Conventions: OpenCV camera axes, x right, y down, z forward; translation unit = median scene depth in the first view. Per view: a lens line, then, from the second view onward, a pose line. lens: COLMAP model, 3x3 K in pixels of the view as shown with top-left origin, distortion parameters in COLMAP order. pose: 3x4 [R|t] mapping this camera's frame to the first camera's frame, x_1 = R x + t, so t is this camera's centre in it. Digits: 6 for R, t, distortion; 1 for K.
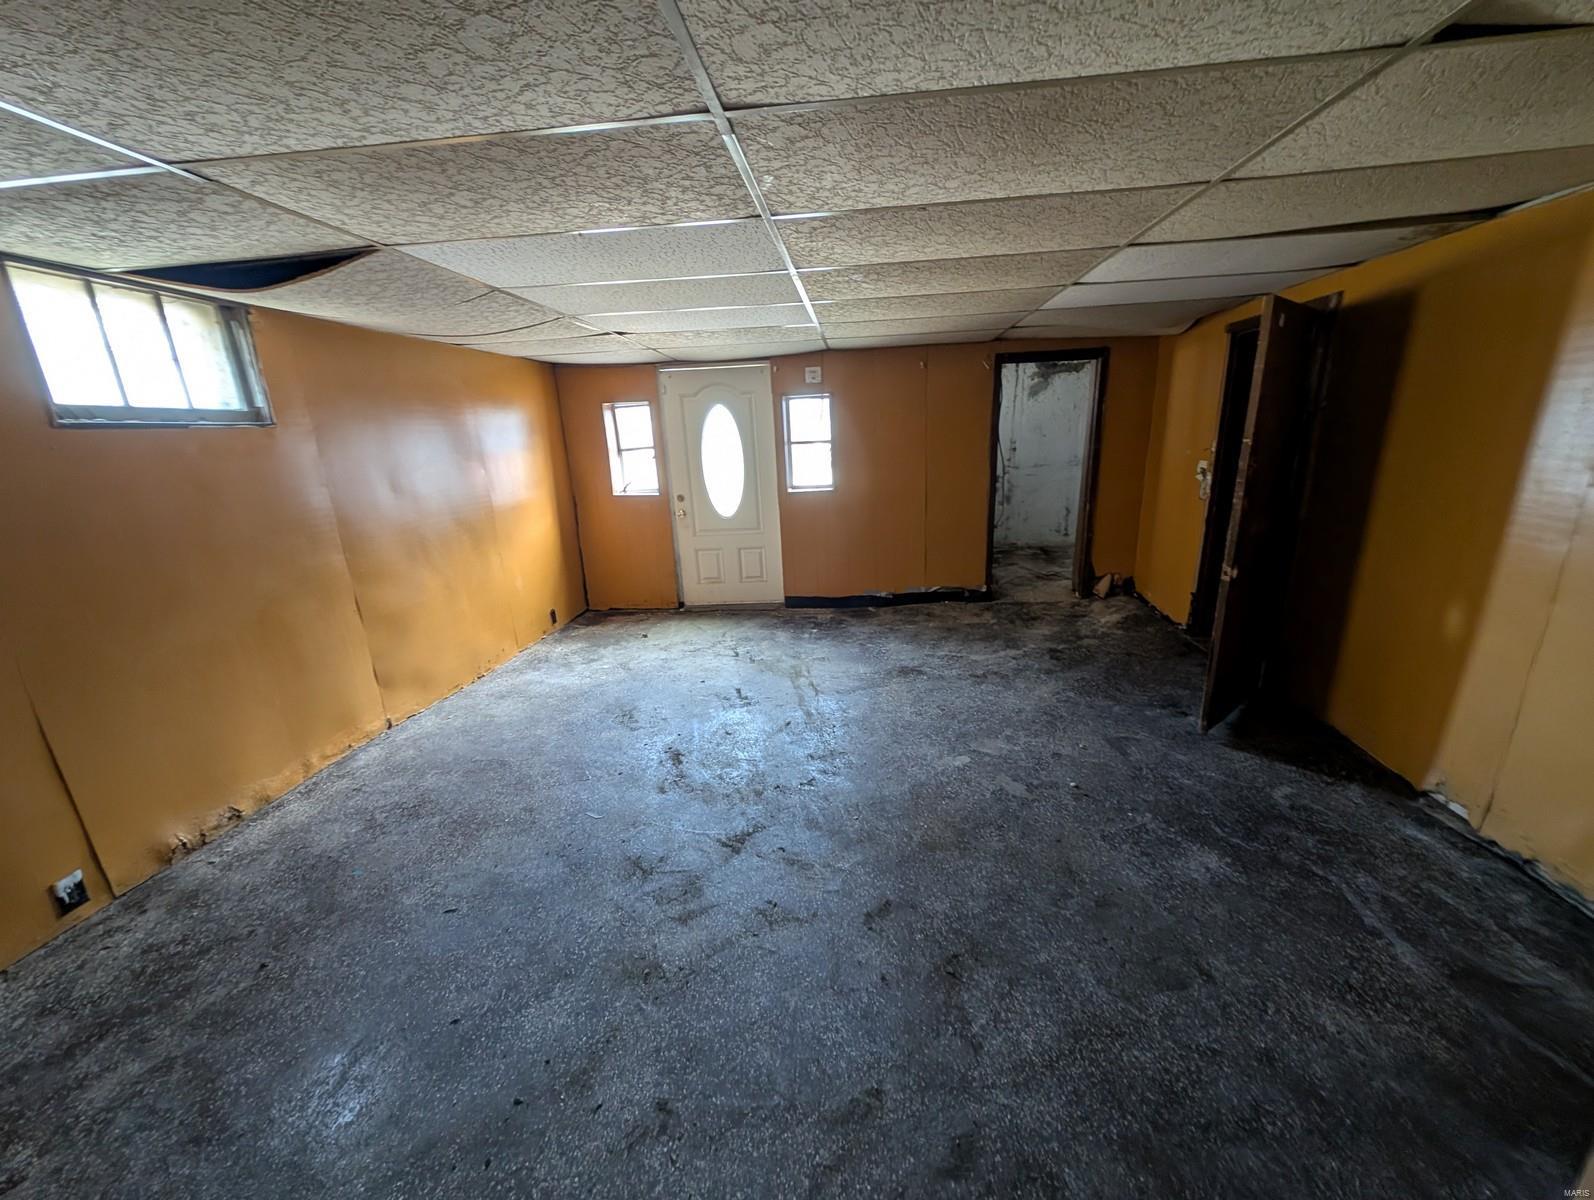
lens RADIAL K [[594.0, 0, 797.2], [0, 594.0, 600.4], [0, 0, 1]] dist [0.007672, -0.003297]
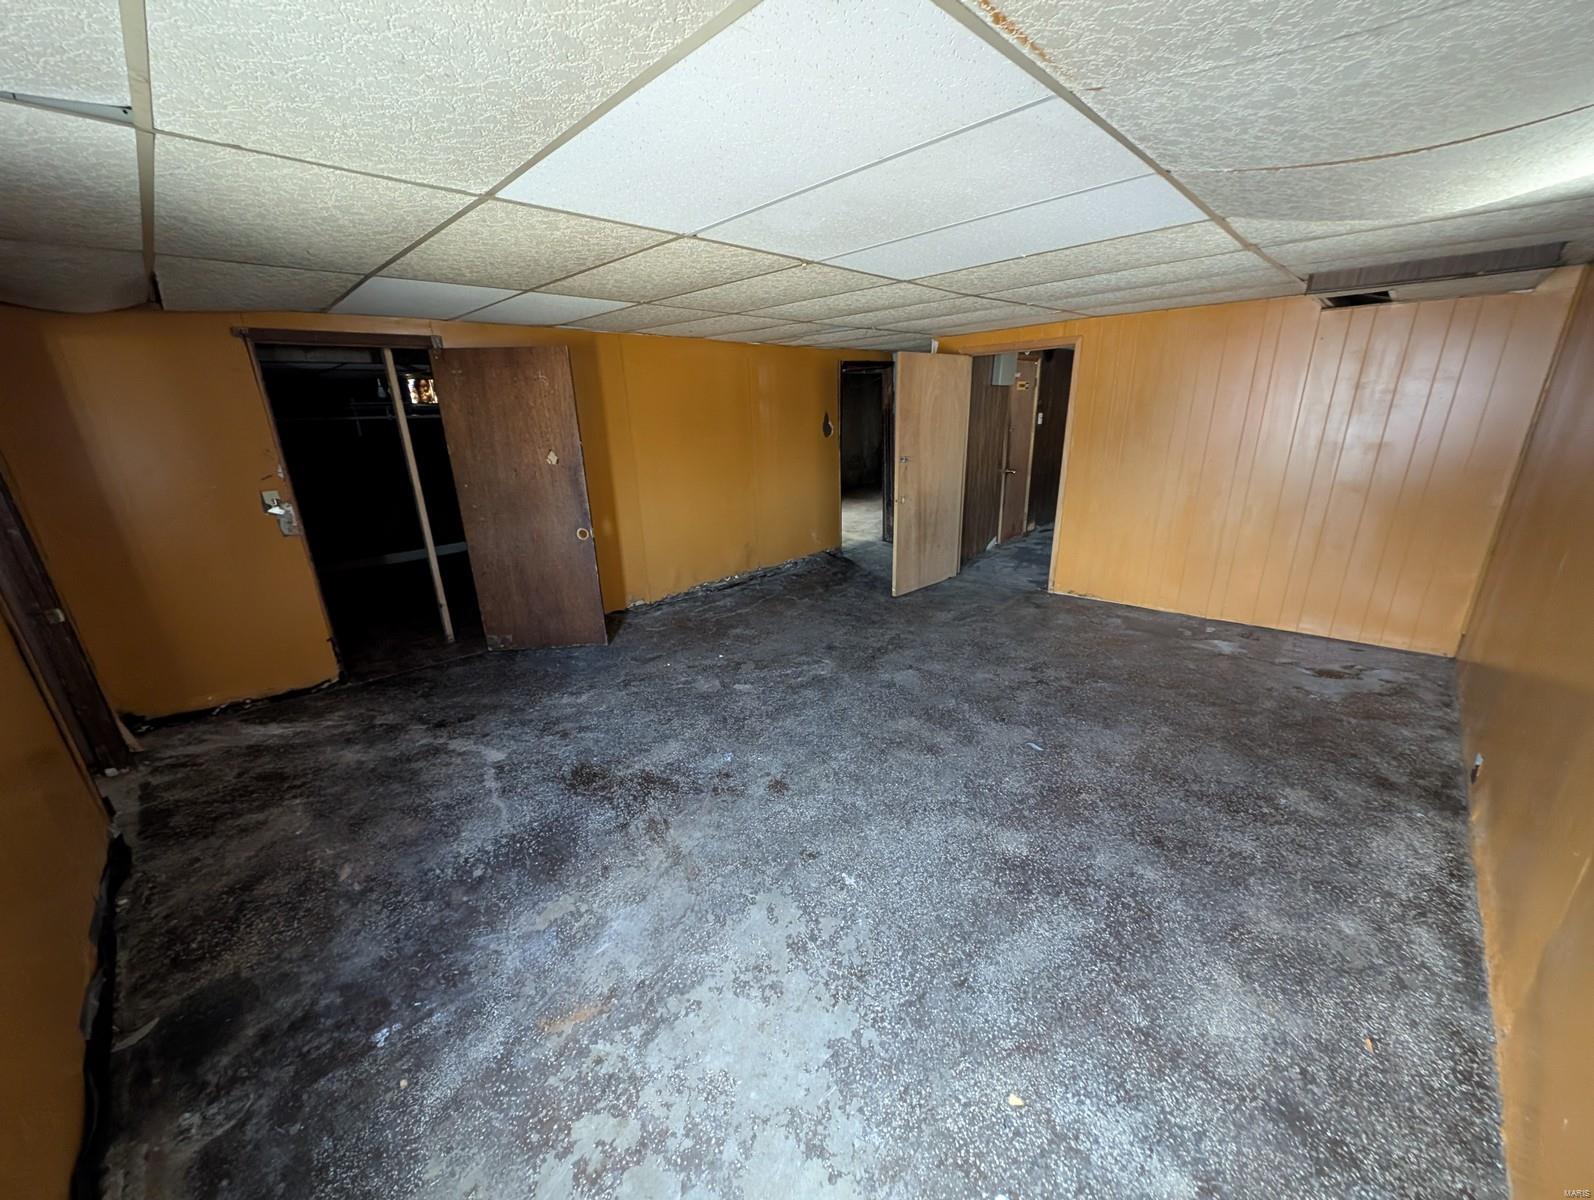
lens RADIAL K [[594.0, 0, 796.2], [0, 594.0, 601.0], [0, 0, 1]] dist [0.007672, -0.003297]
pose [[-0.777248, -0.138501, 0.613761, -0.385673], [0.226510, 0.848475, 0.478313, -0.315979], [-0.587008, 0.510791, -0.628104, 1.099852]]
